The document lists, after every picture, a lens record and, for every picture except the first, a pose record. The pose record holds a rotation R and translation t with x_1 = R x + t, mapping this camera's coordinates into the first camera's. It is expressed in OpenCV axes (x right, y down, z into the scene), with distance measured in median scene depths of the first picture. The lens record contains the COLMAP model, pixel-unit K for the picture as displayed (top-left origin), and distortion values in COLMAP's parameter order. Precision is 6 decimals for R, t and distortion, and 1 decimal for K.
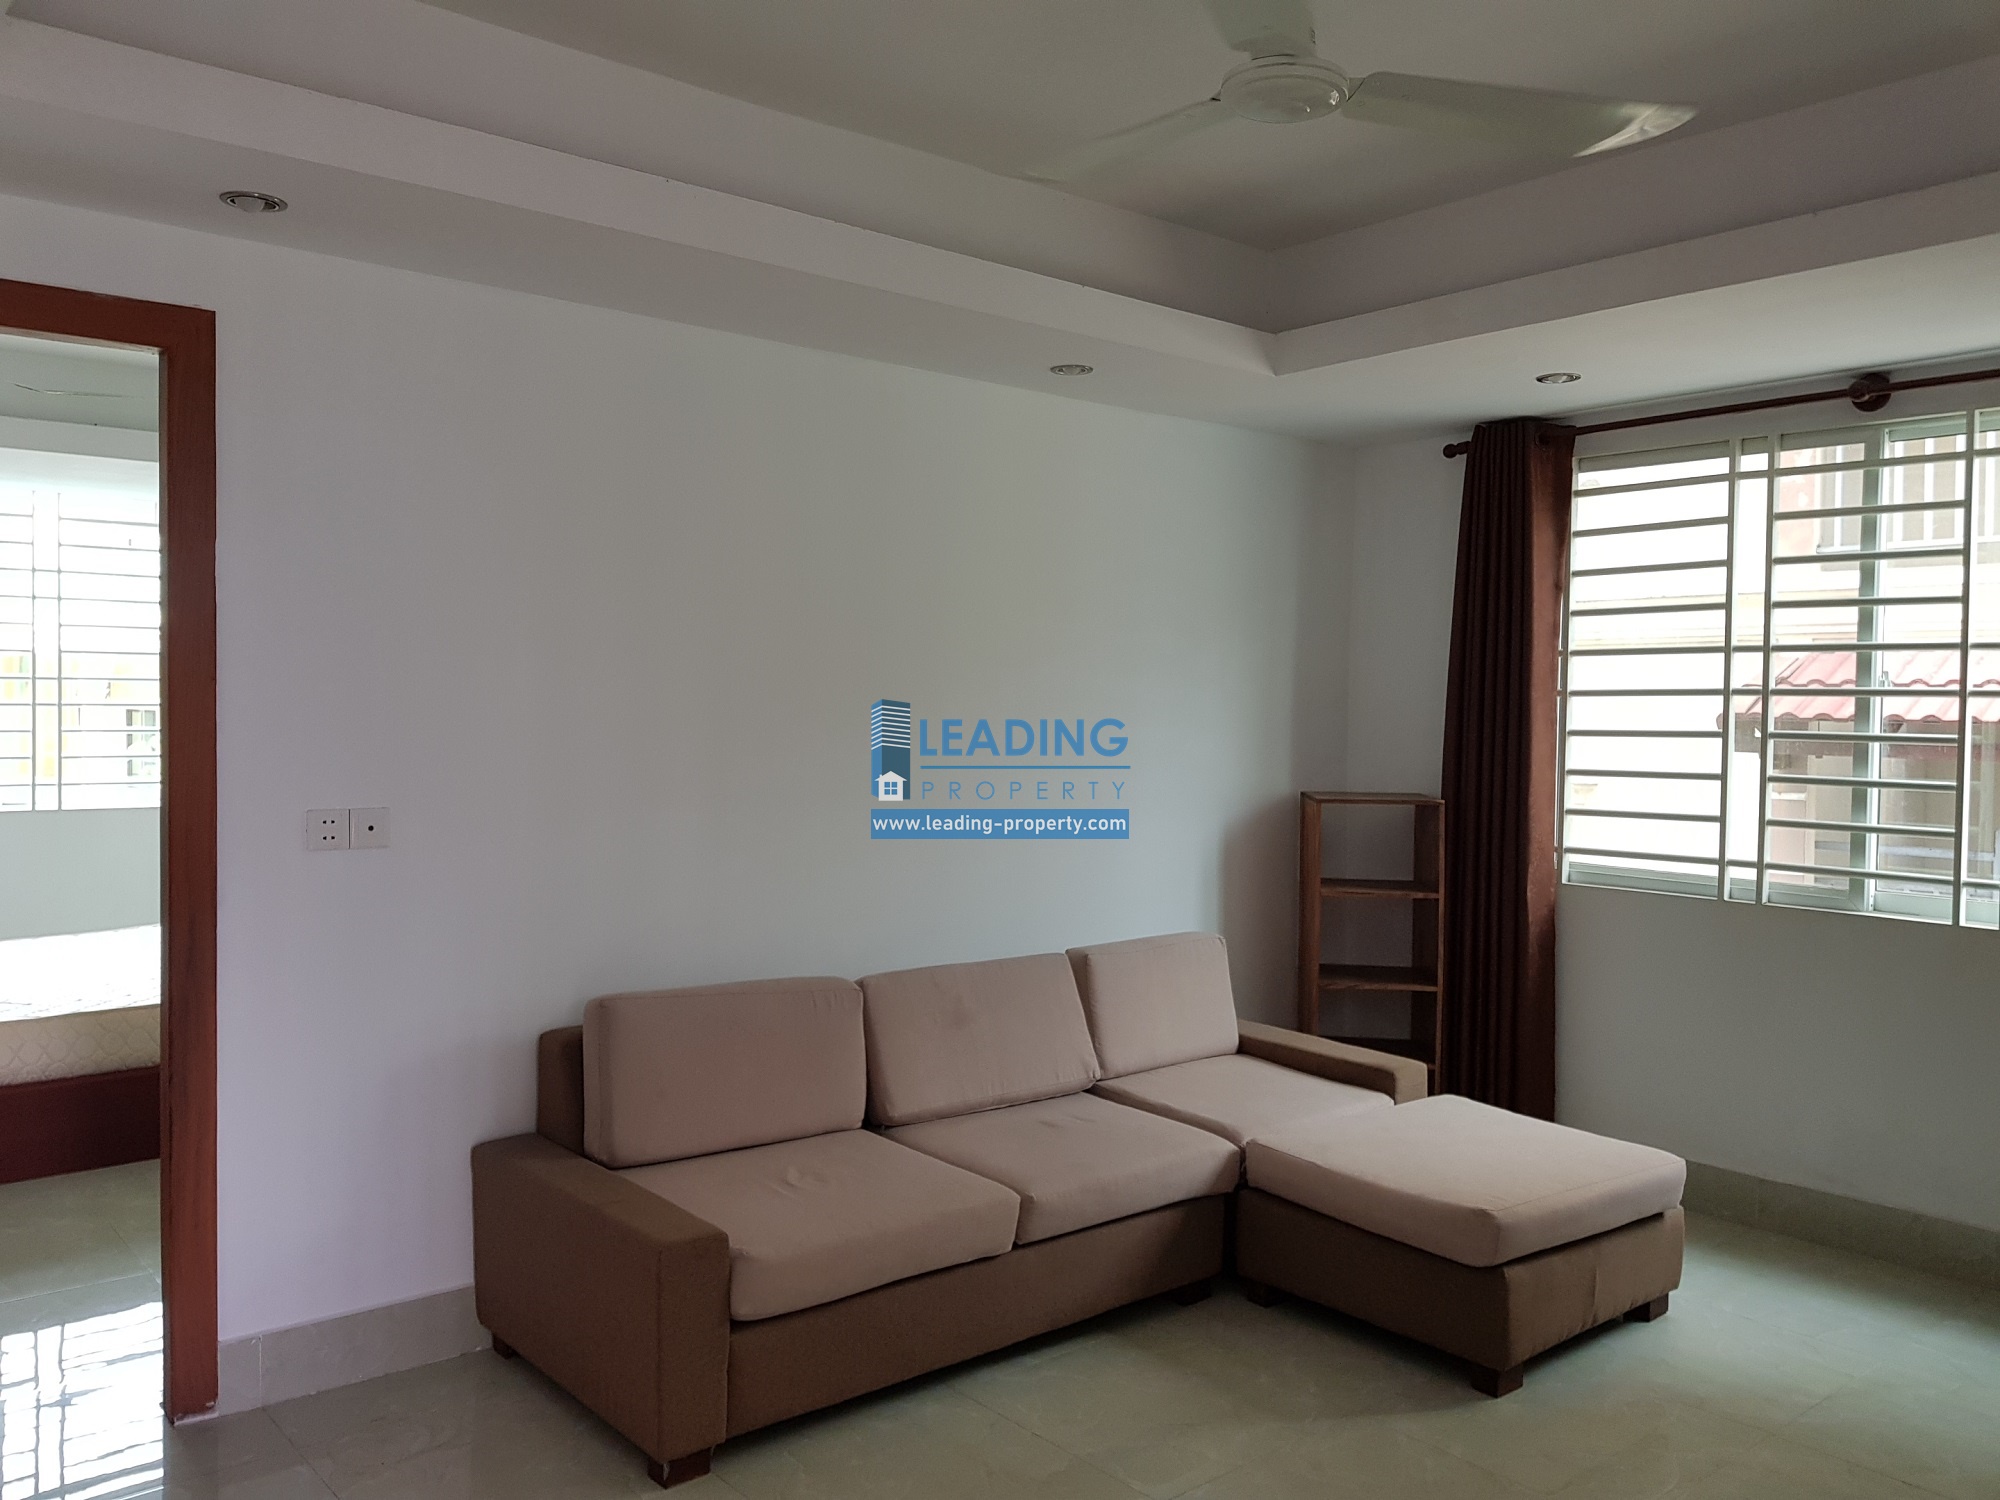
lens RADIAL K [[1542.4, 0, 1000.0], [0, 1542.4, 750.0], [0, 0, 1]] dist [0.006063, -0.006371]
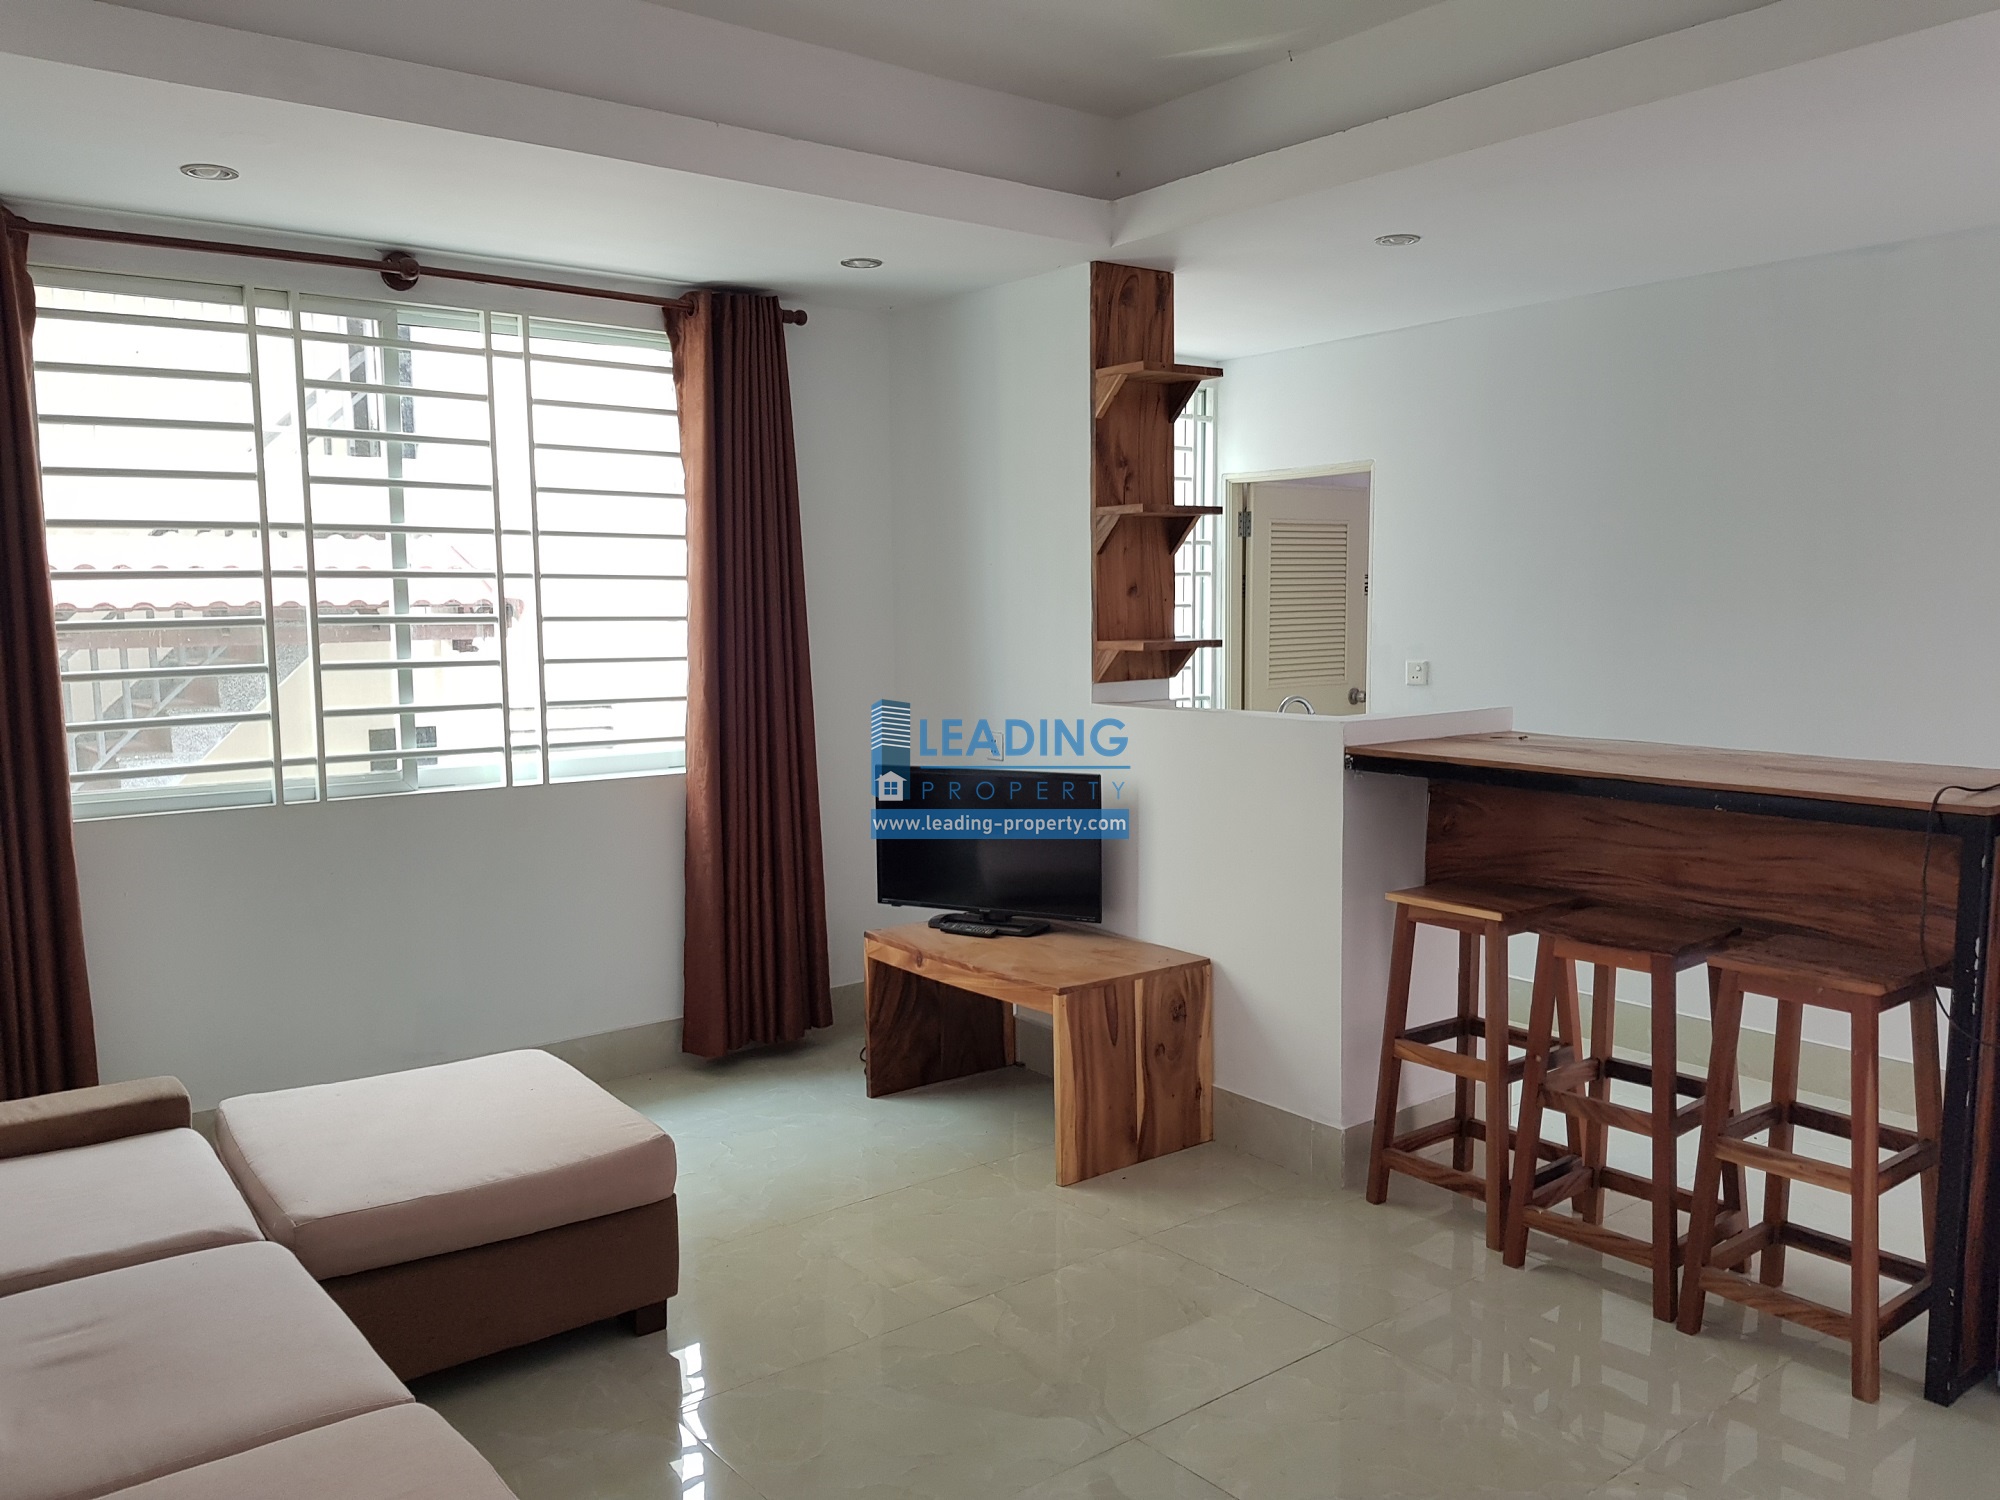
lens RADIAL K [[1542.4, 0, 1000.0], [0, 1542.4, 750.0], [0, 0, 1]] dist [0.006063, -0.006371]
pose [[0.050478, -0.118335, 0.991690, -0.414610], [0.034080, 0.992581, 0.116707, -0.026862], [-0.998144, 0.027906, 0.054137, 0.537571]]
